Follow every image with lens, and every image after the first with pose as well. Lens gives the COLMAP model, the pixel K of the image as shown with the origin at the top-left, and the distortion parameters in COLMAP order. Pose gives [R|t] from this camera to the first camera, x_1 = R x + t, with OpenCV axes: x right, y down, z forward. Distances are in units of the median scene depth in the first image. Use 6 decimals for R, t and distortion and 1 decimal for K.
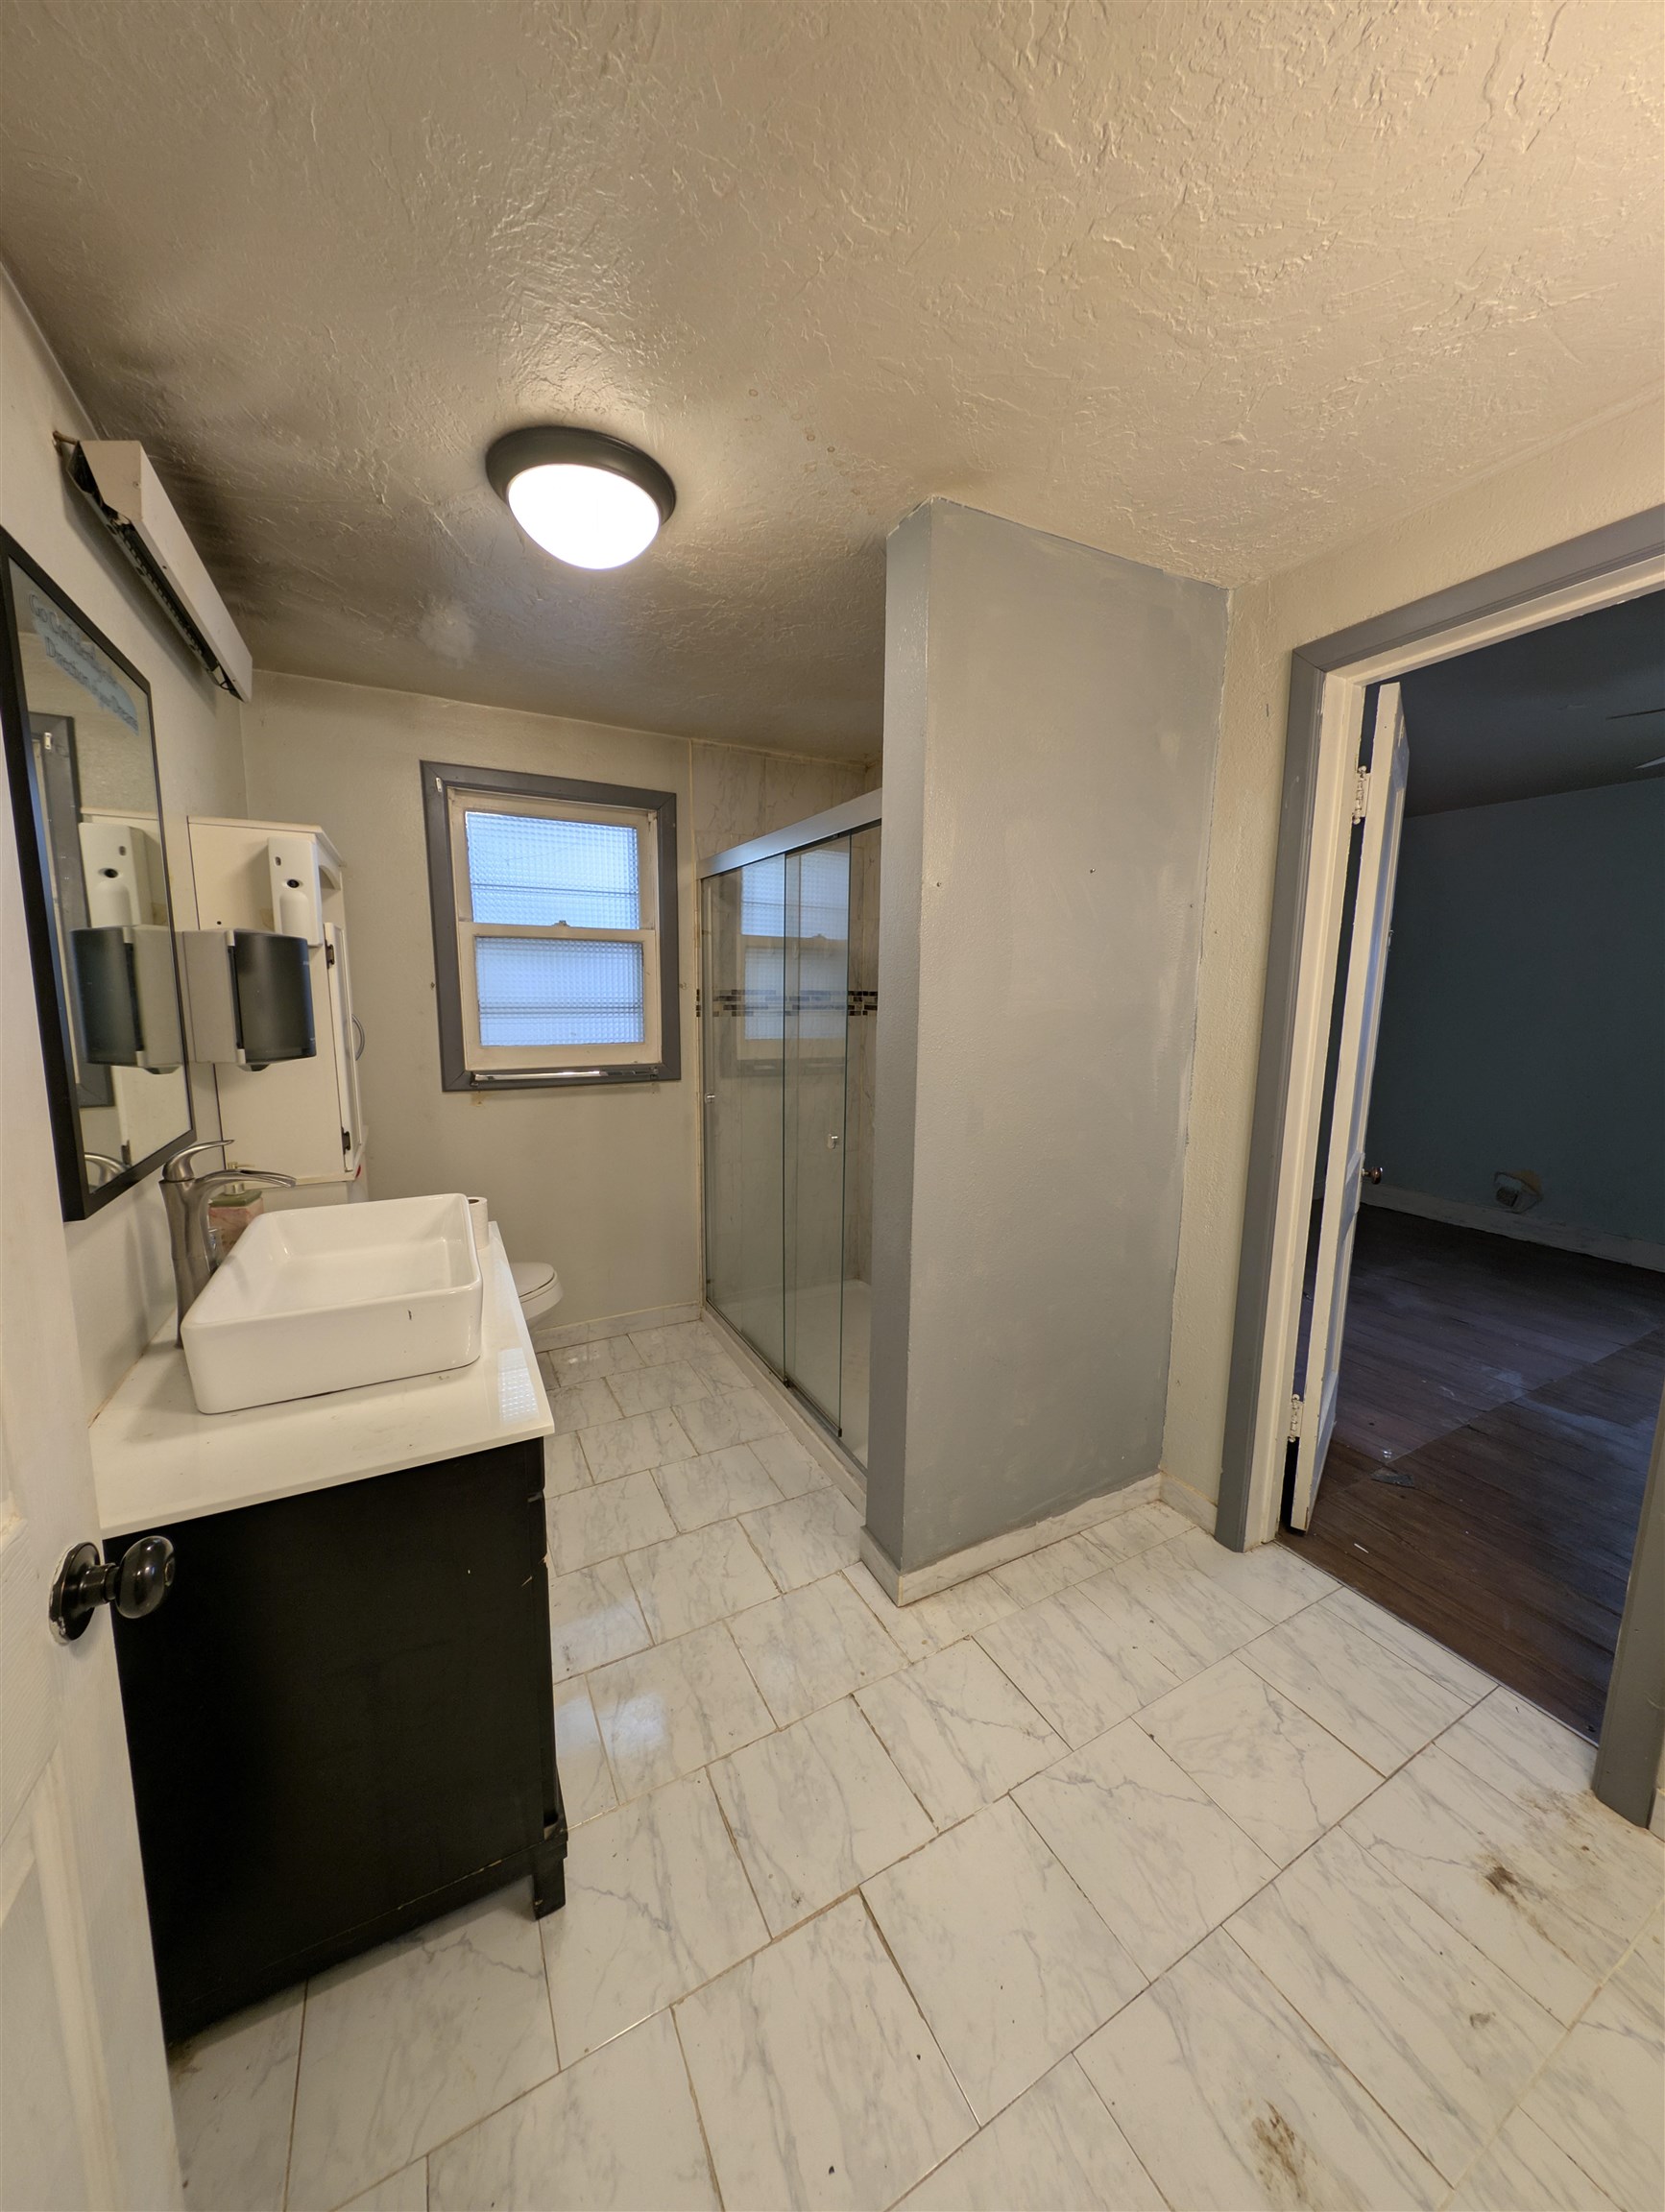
lens RADIAL K [[782.7, 0, 834.9], [0, 782.7, 1101.3], [0, 0, 1]] dist [-0.000976, -0.000313]
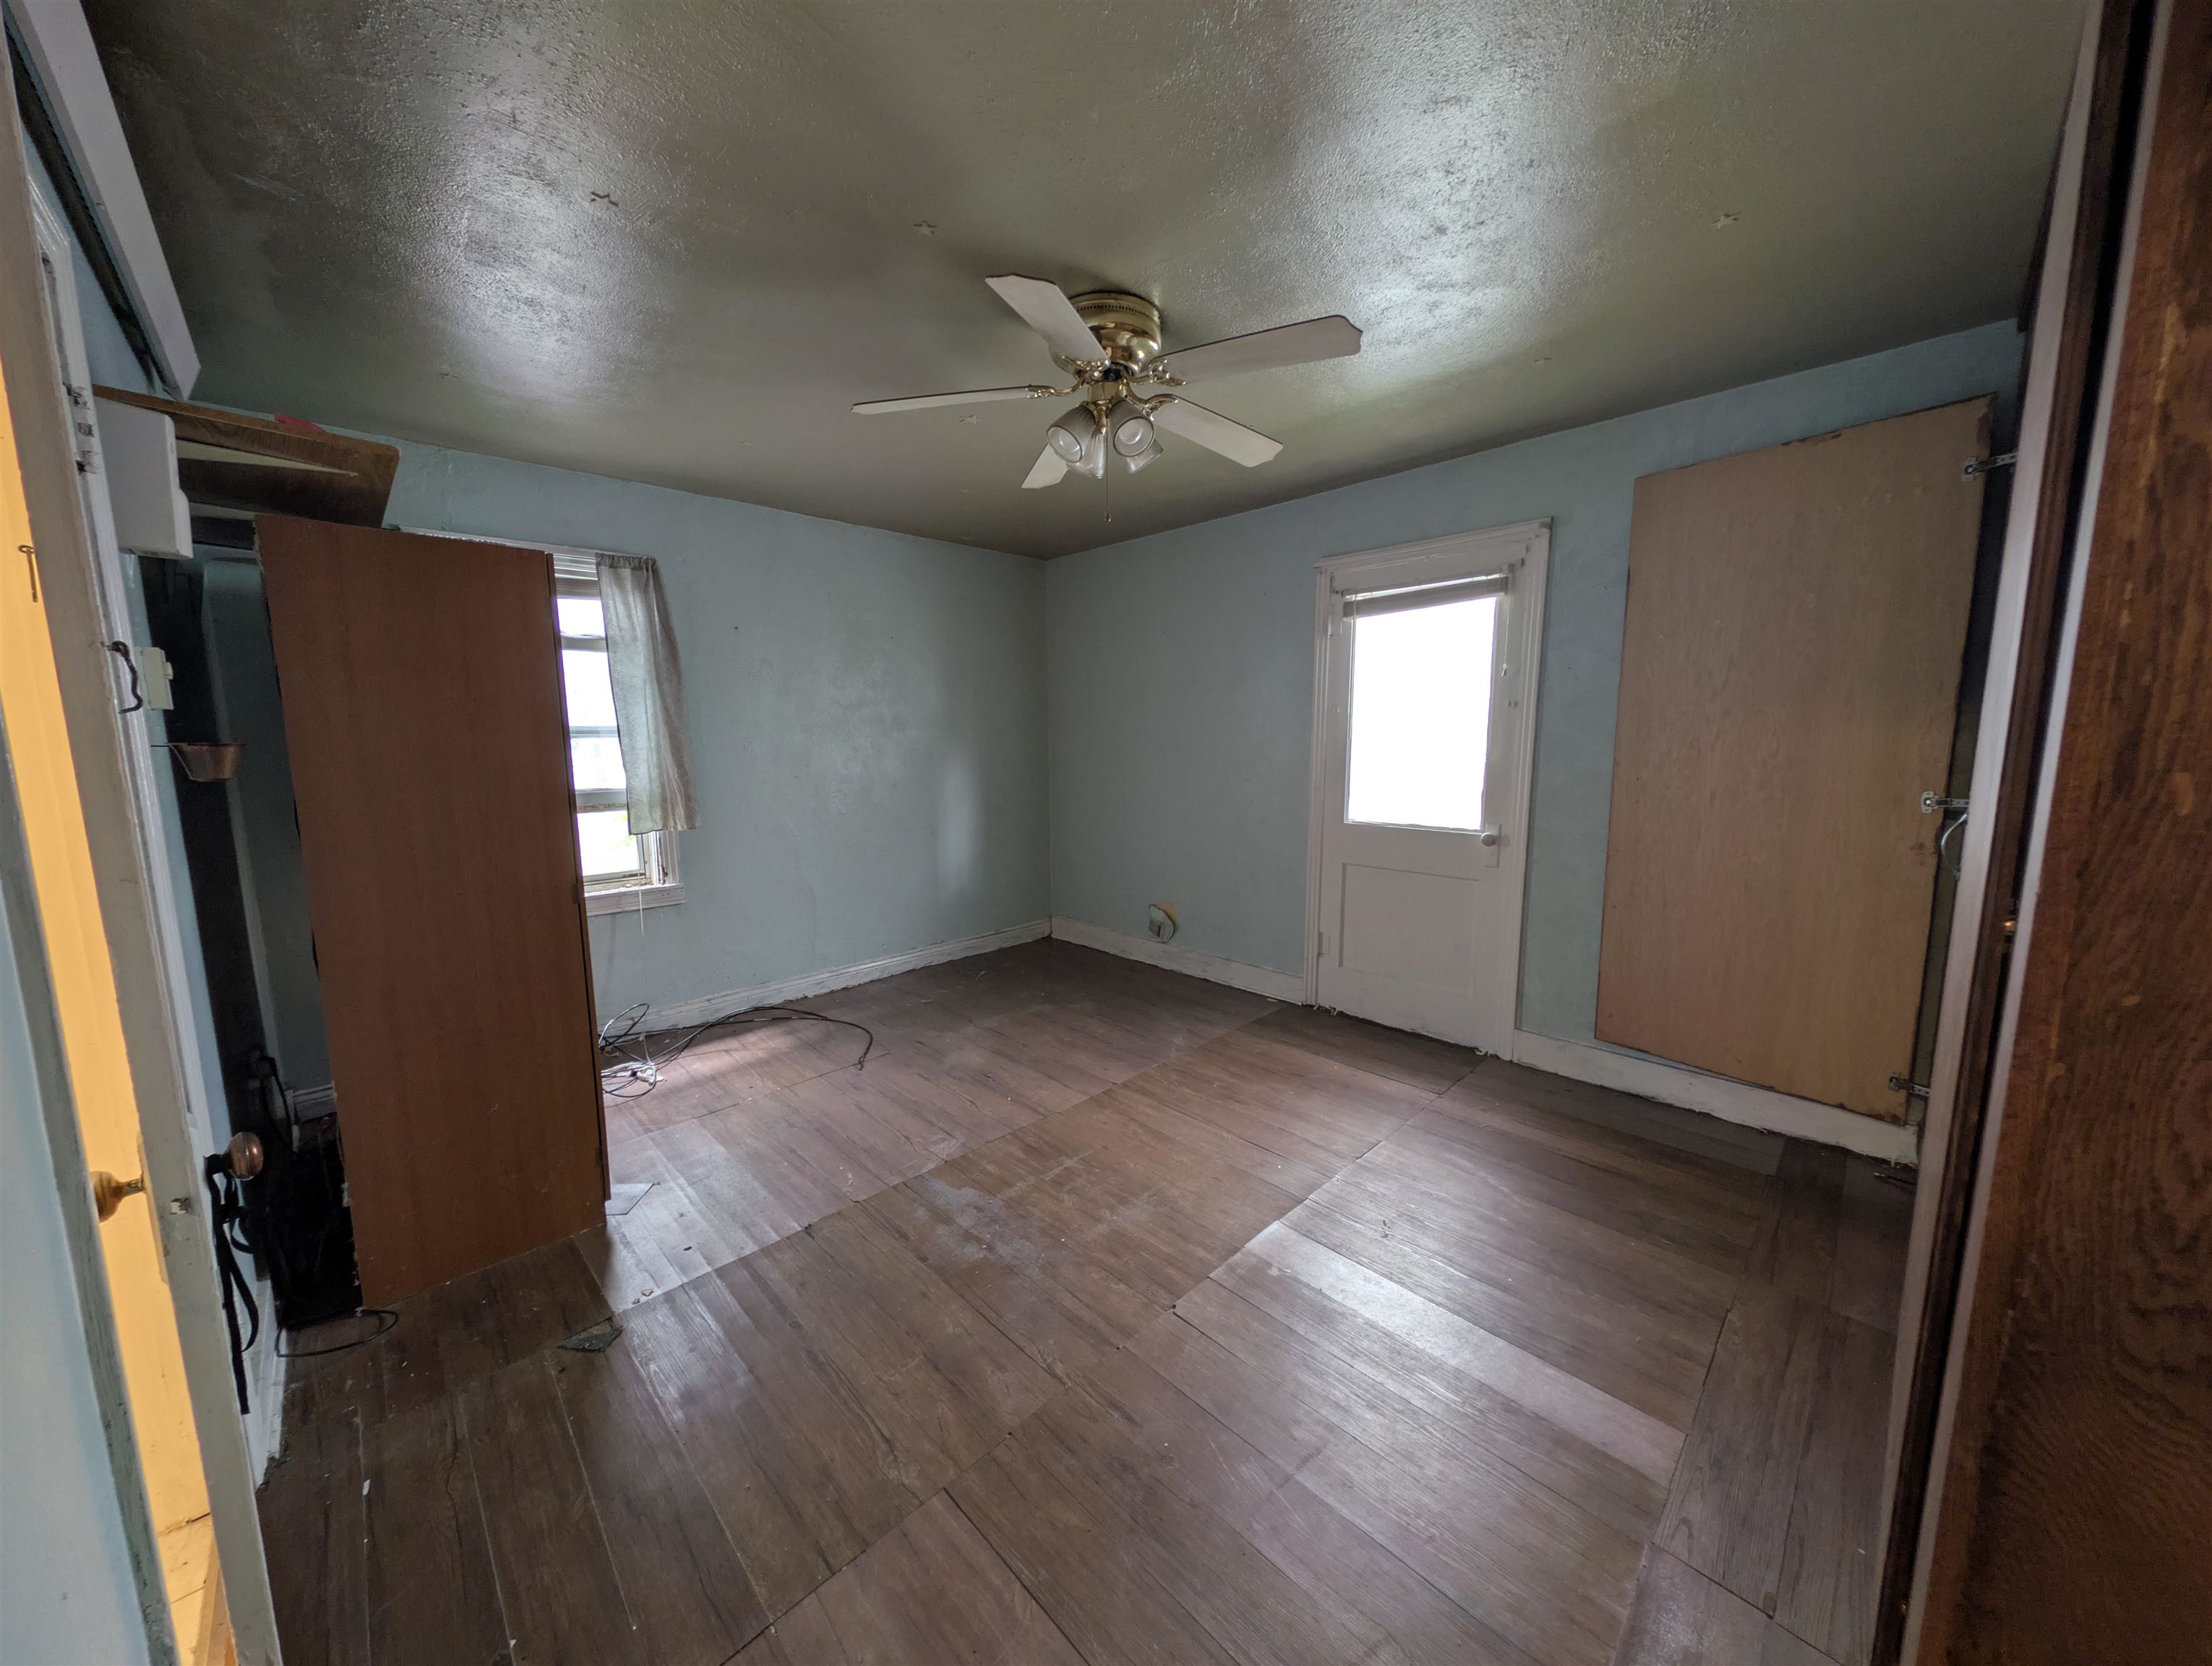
lens RADIAL K [[782.6, 0, 1109.6], [0, 782.6, 832.1], [0, 0, 1]] dist [-0.001377, -0.000320]
pose [[0.957036, -0.052015, 0.285266, 1.059040], [0.056272, 0.998393, -0.006740, 0.000986], [-0.284457, 0.022503, 0.958425, 0.069206]]
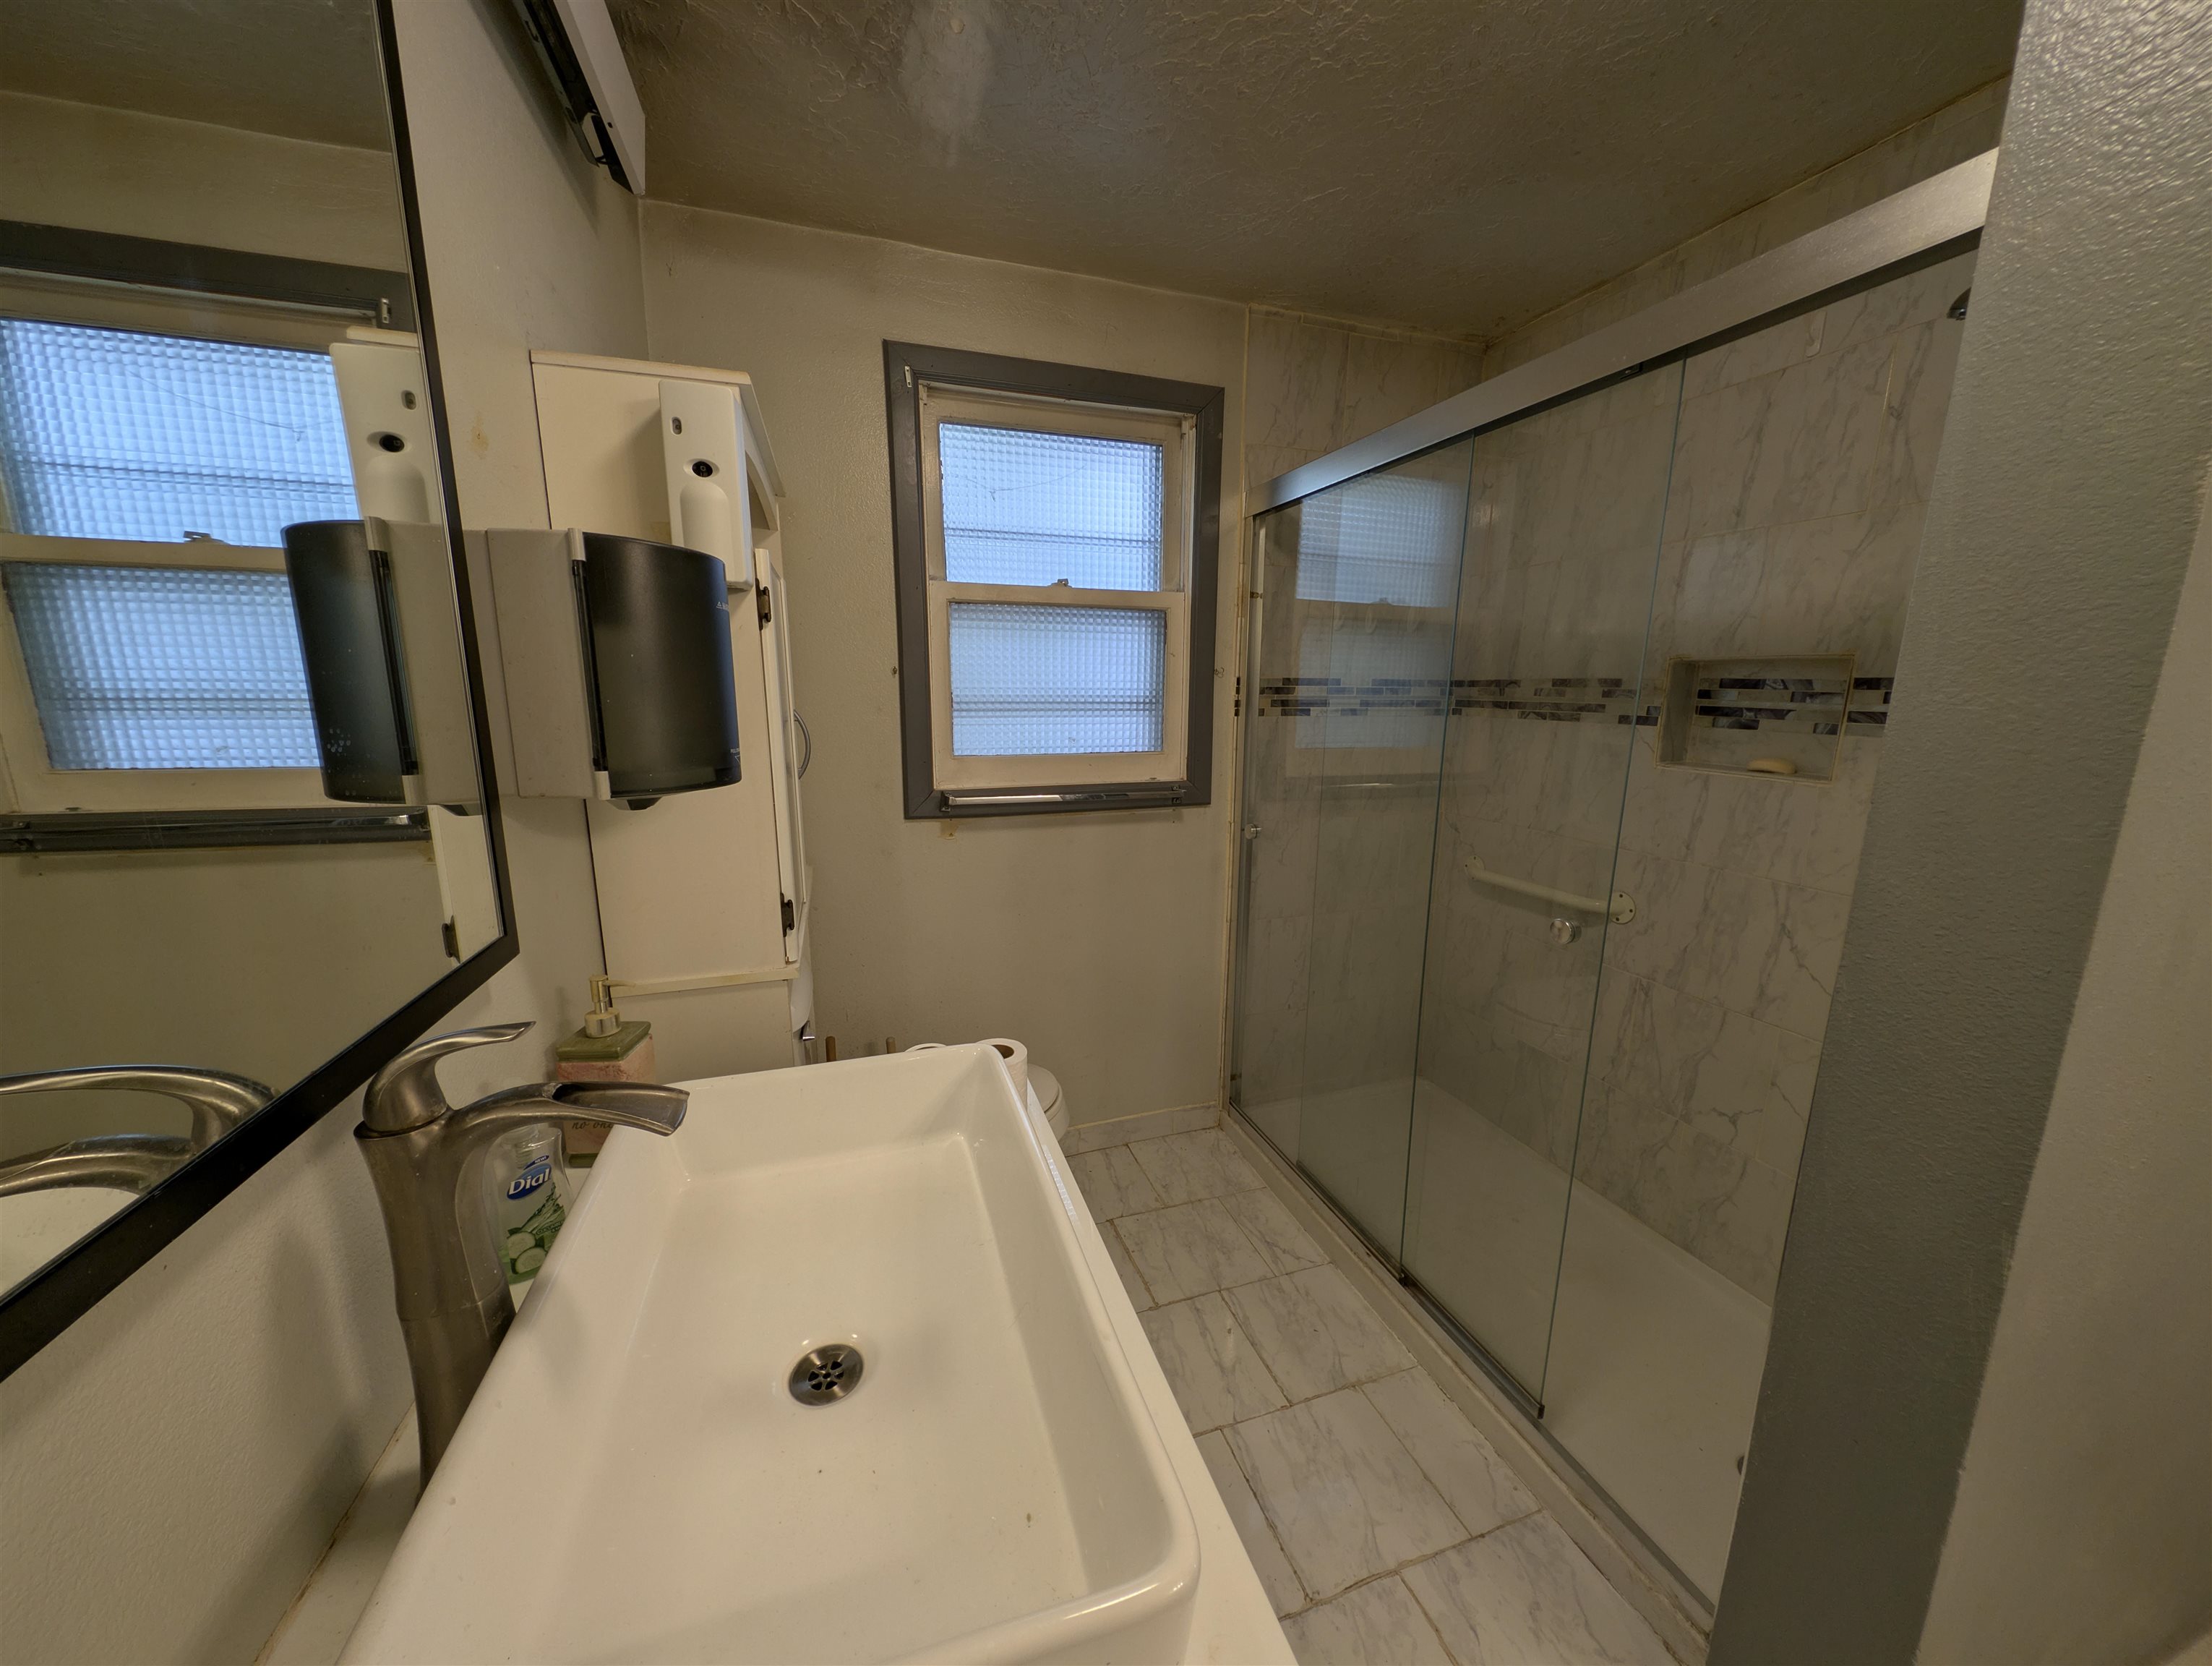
lens RADIAL K [[791.3, 0, 1101.4], [0, 791.3, 837.8], [0, 0, 1]] dist [0.006996, -0.000051]
pose [[0.985348, 0.026066, -0.168552, -0.247465], [-0.019369, 0.998961, 0.041254, -0.035767], [0.169452, -0.037385, 0.984829, 0.383608]]
